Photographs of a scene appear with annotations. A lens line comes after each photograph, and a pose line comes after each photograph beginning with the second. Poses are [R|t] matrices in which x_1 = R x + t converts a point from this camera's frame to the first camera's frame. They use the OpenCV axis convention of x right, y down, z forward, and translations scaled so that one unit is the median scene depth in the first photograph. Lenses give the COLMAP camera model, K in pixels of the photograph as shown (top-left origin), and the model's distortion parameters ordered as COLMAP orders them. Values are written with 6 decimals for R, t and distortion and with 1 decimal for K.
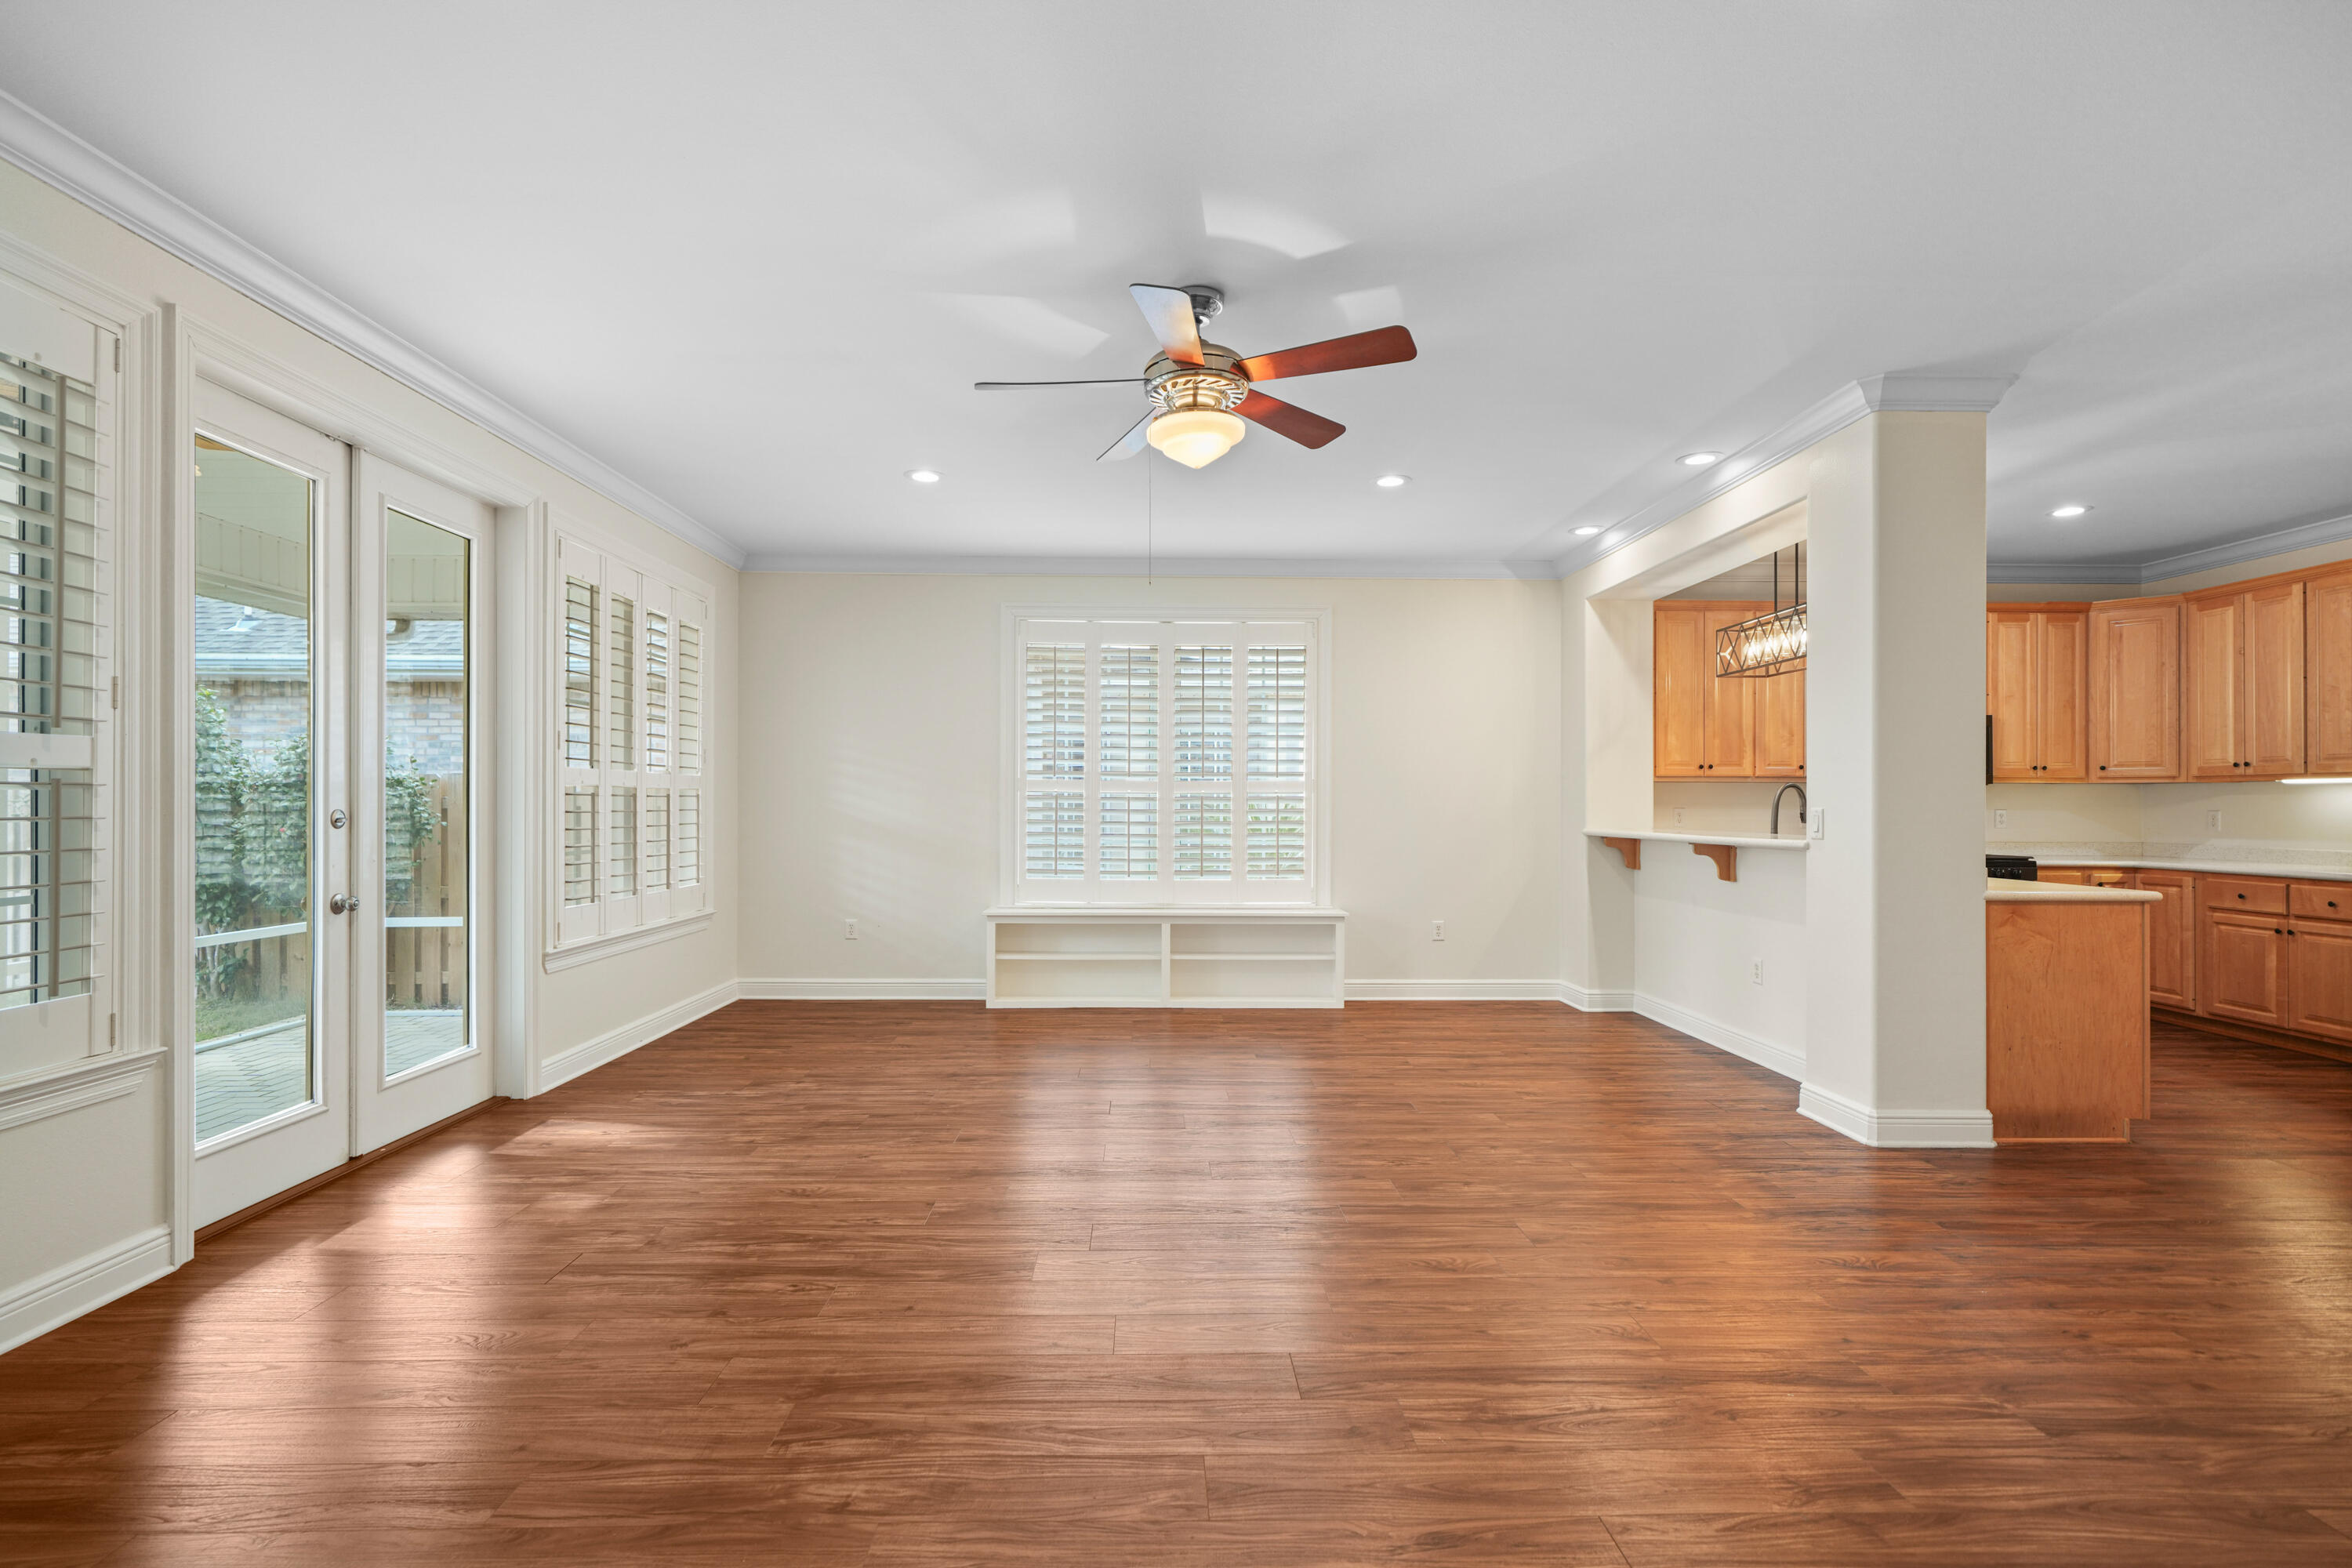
lens RADIAL K [[1065.2, 0, 1156.4], [0, 1065.2, 801.5], [0, 0, 1]] dist [0.002971, -0.000393]
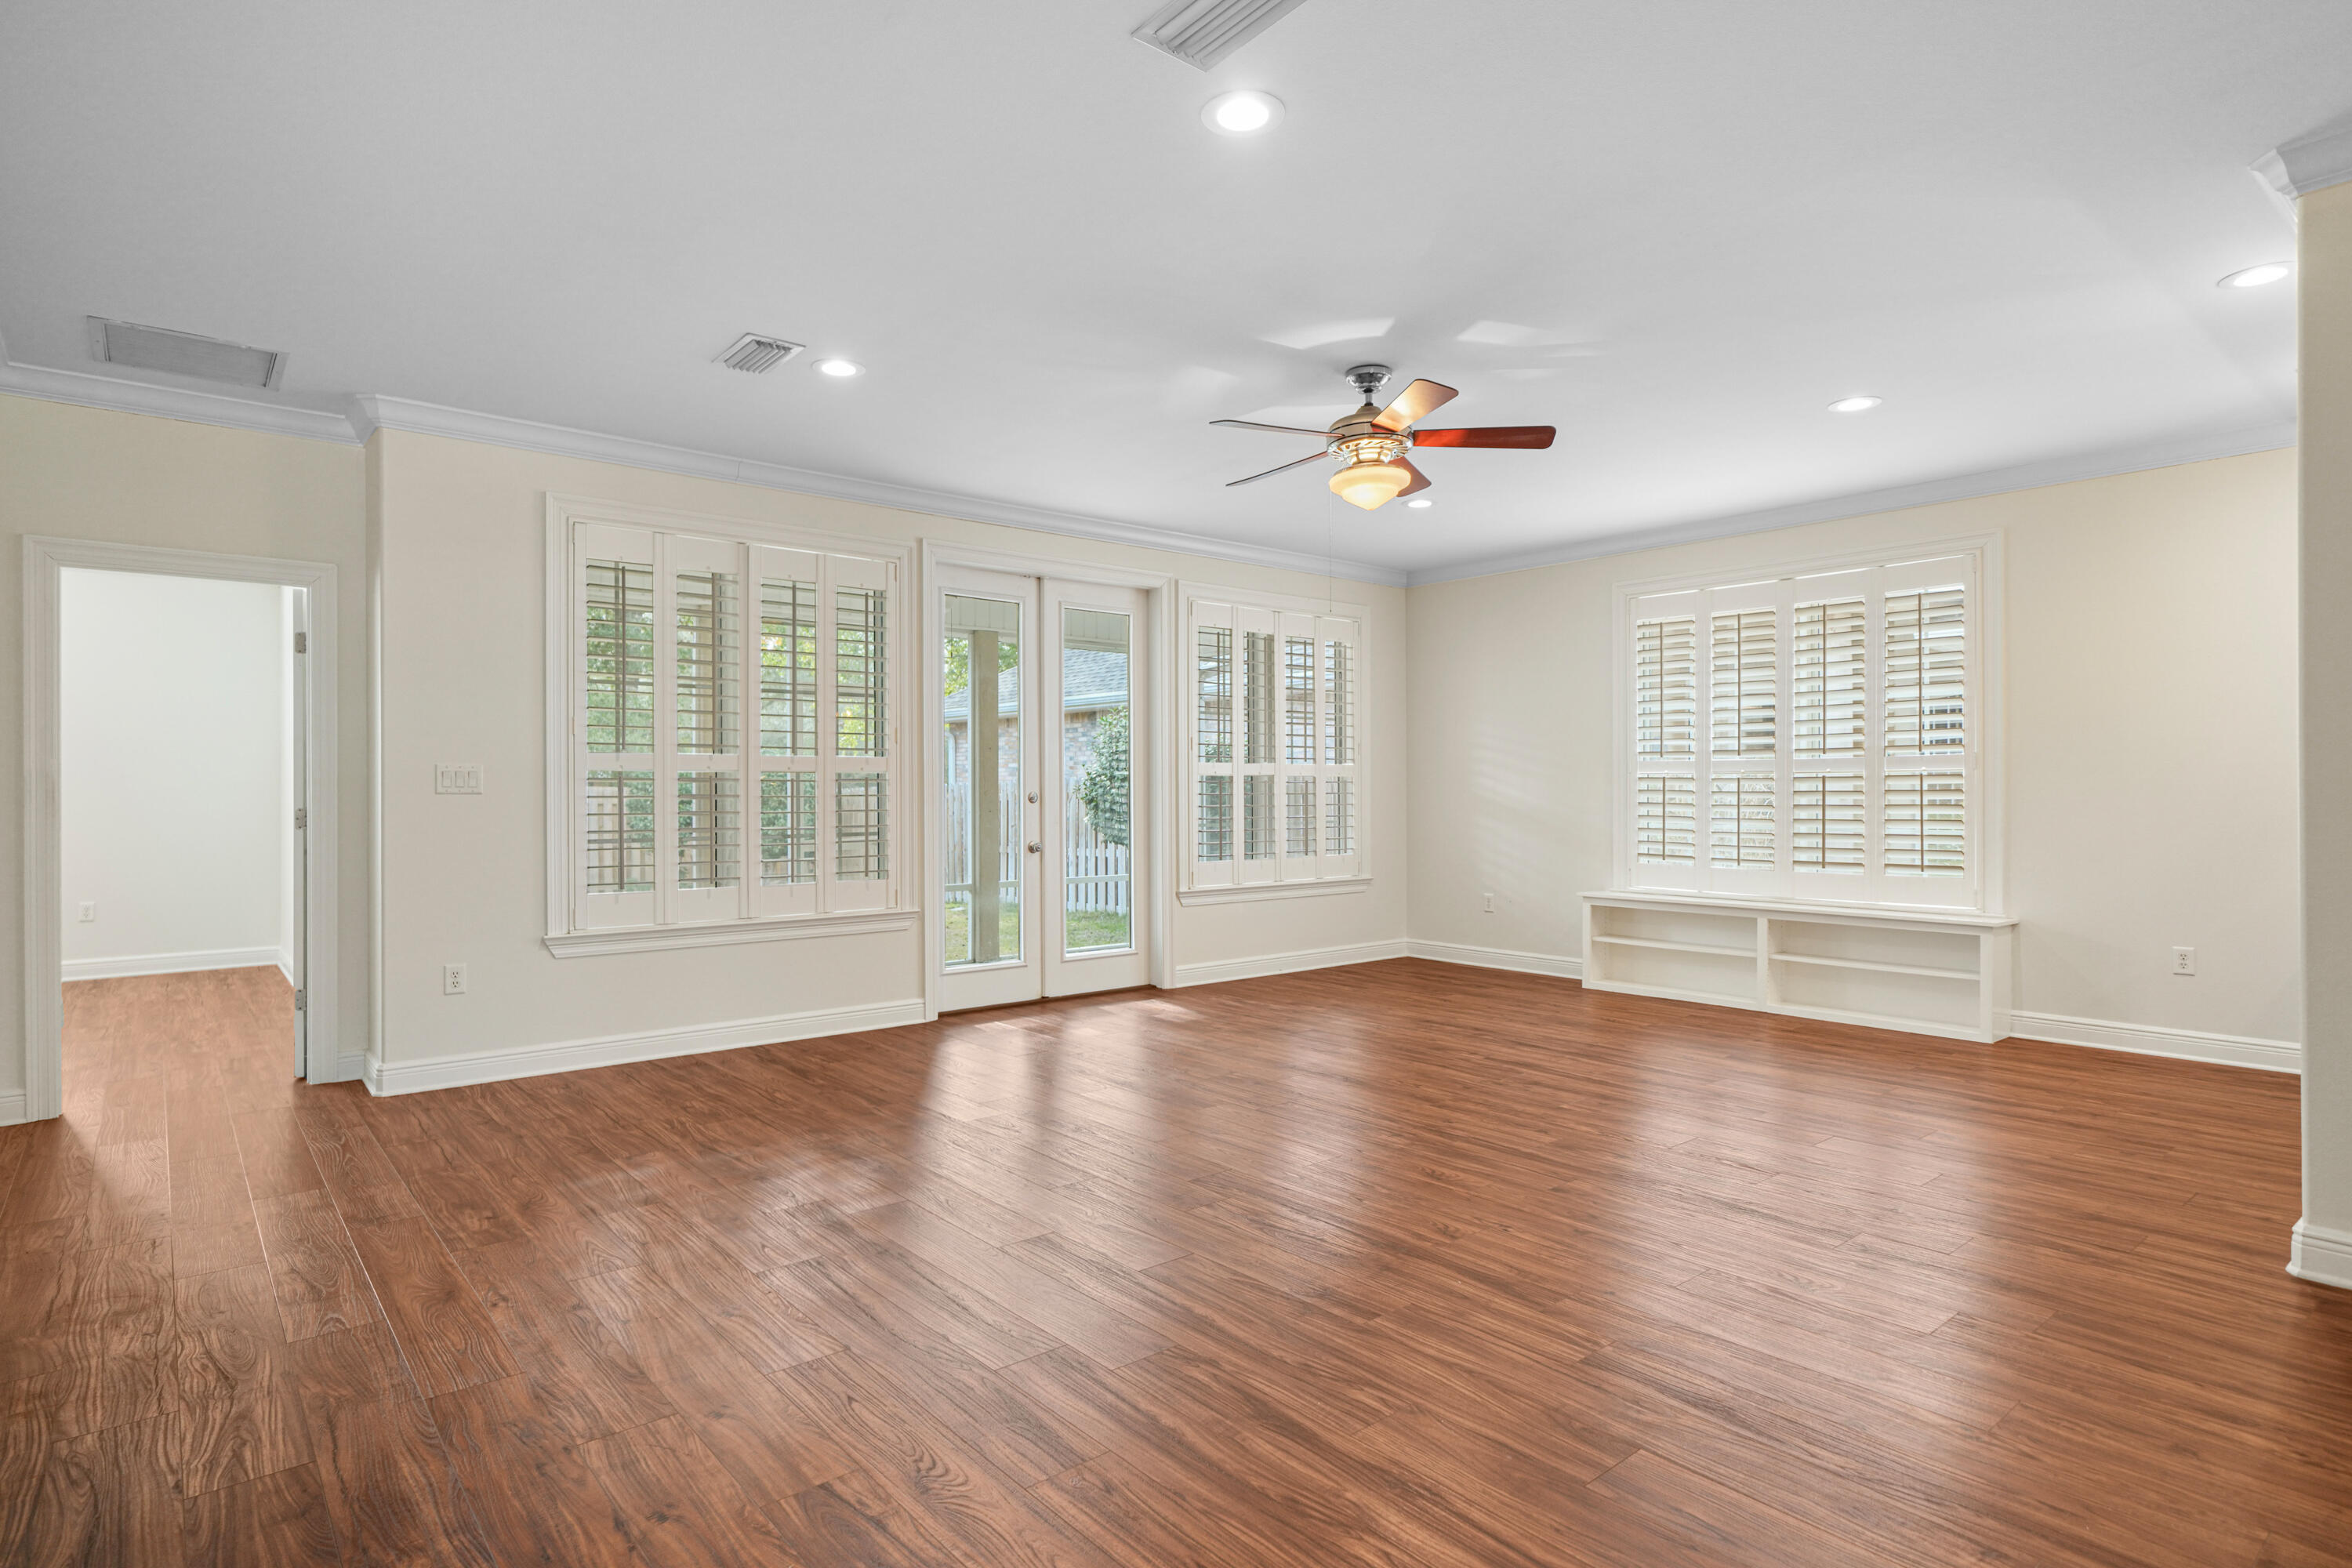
lens RADIAL K [[1218.5, 0, 1180.3], [0, 1218.5, 791.4], [0, 0, 1]] dist [0.002317, 0.000040]
pose [[0.632014, -0.003916, -0.774947, 0.893242], [0.006392, 0.999980, 0.000160, 0.008069], [0.774931, -0.005055, 0.632026, -0.052785]]
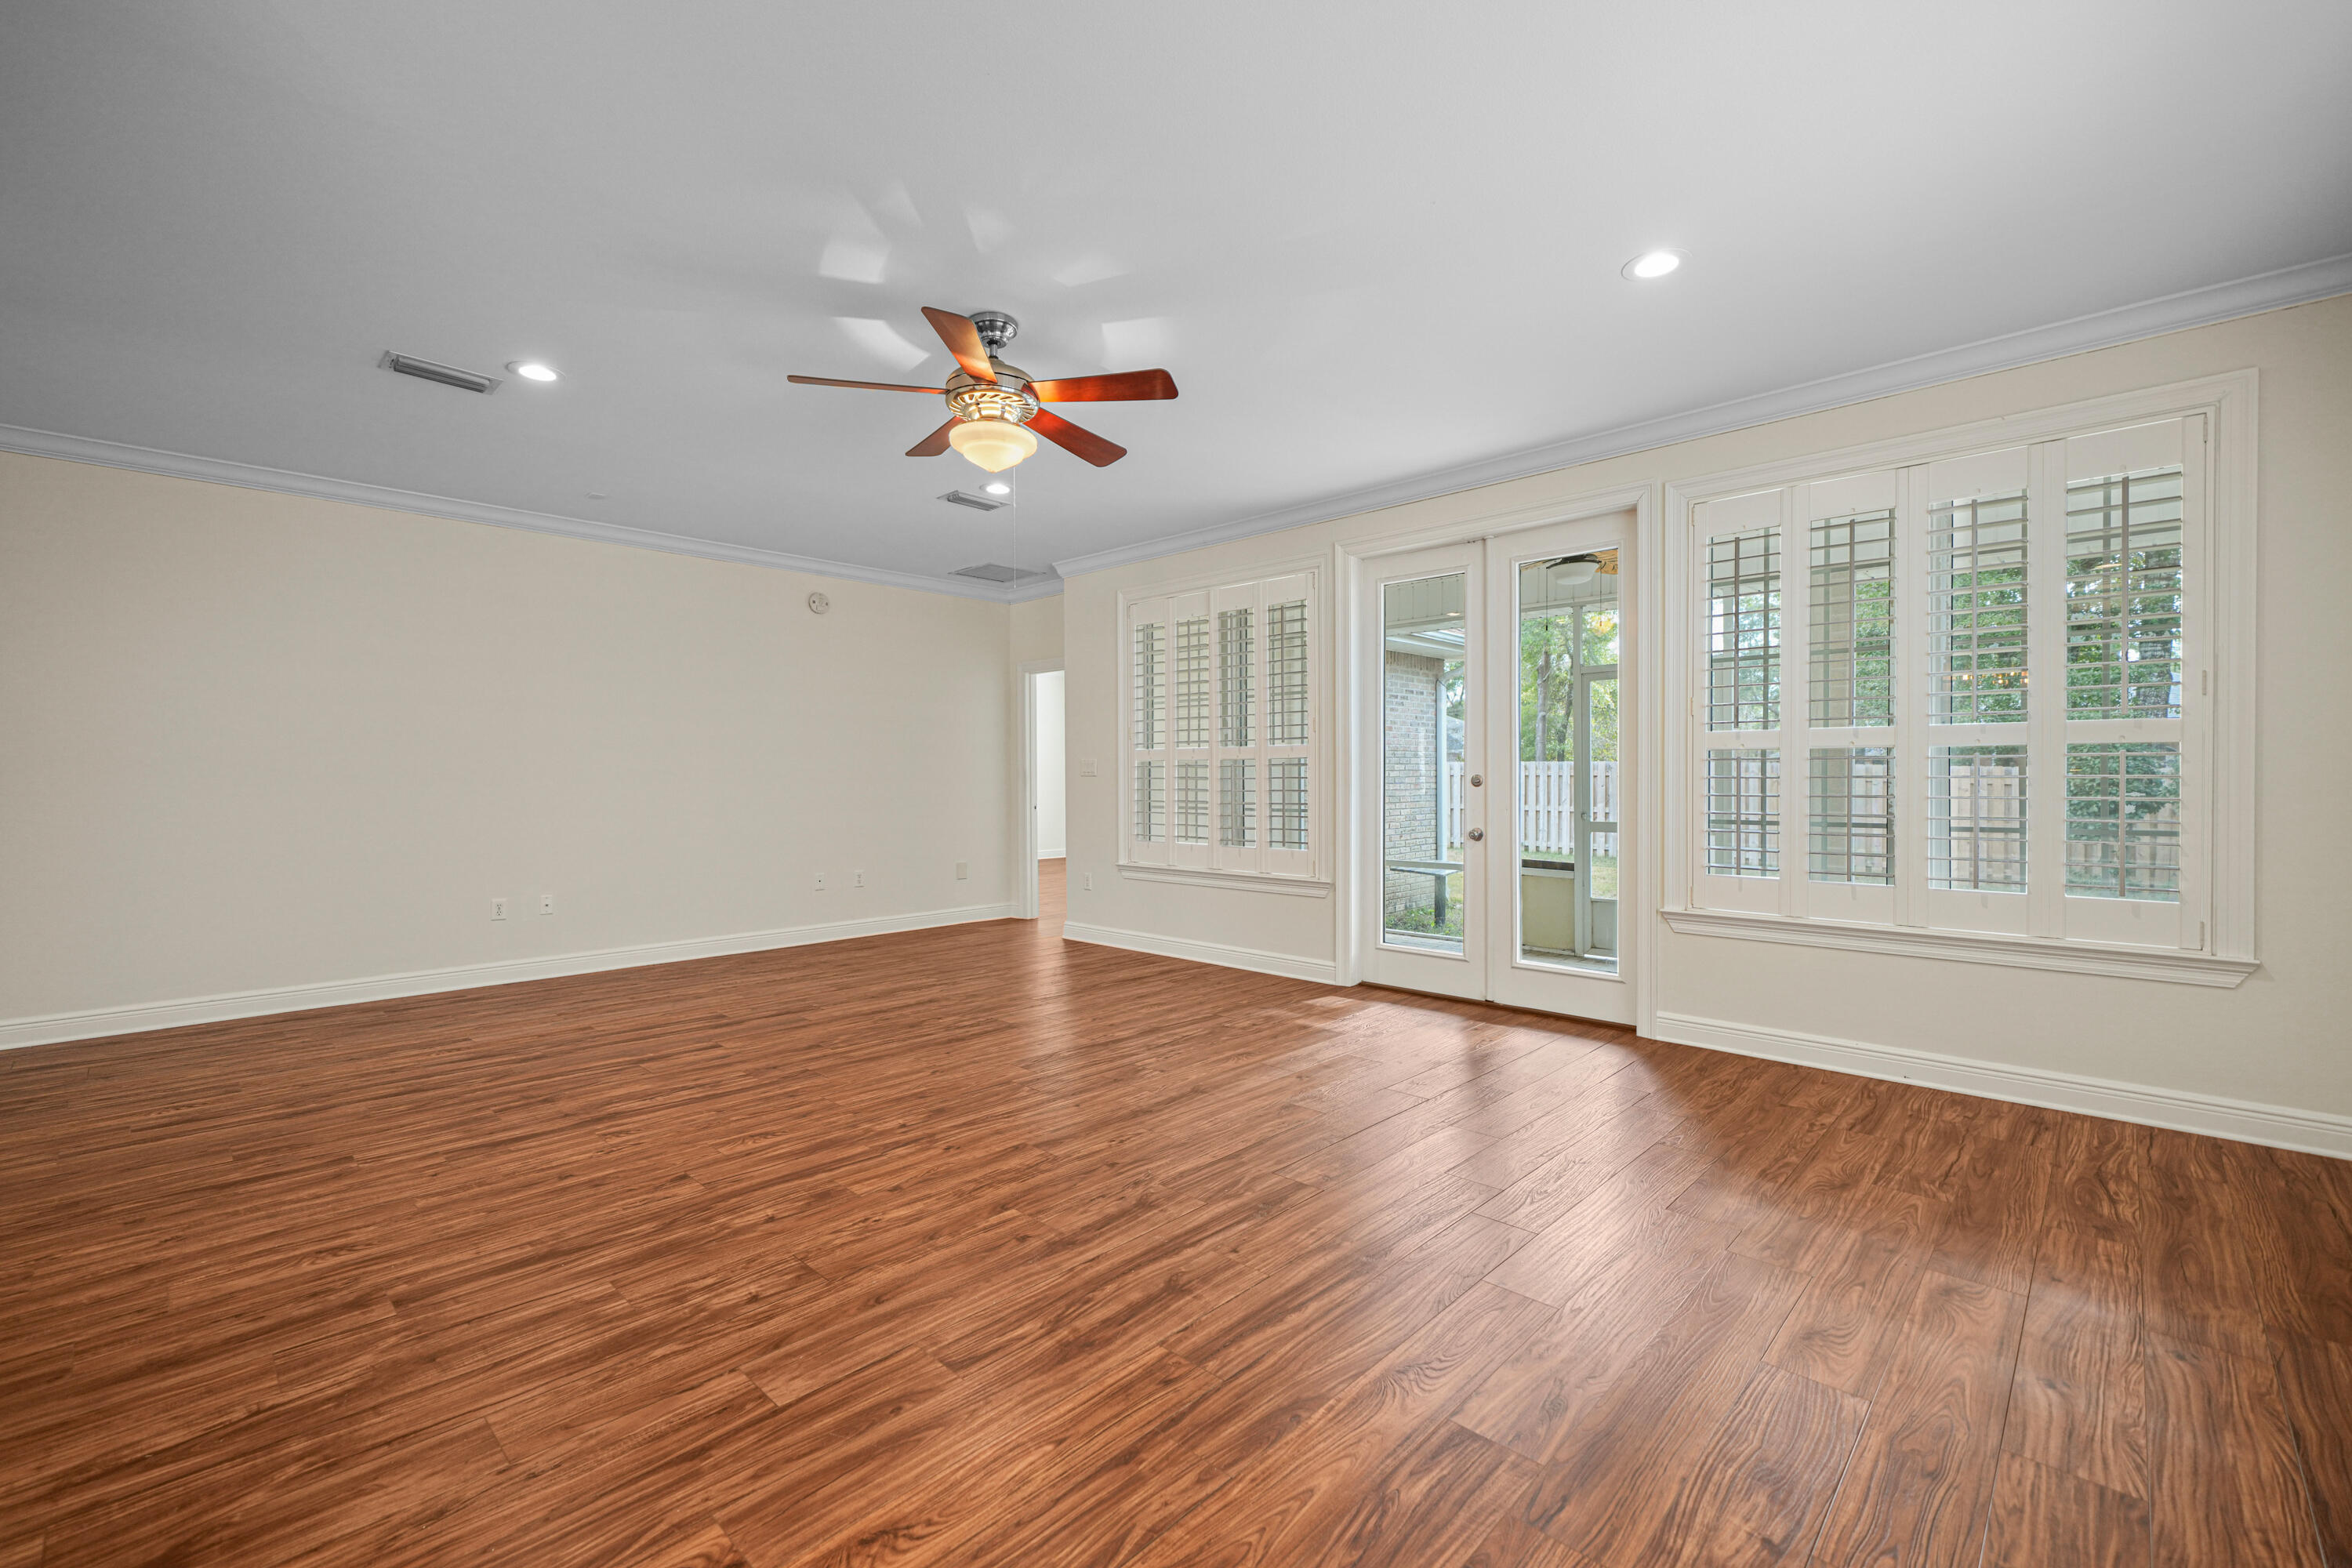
lens RADIAL K [[1000.1, 0, 1162.0], [0, 1000.1, 775.4], [0, 0, 1]] dist [-0.001013, -0.001601]
pose [[-0.703578, -0.004437, -0.710604, 0.607568], [0.002595, 0.999958, -0.008813, 0.021486], [0.710613, -0.008045, -0.703537, 1.700995]]
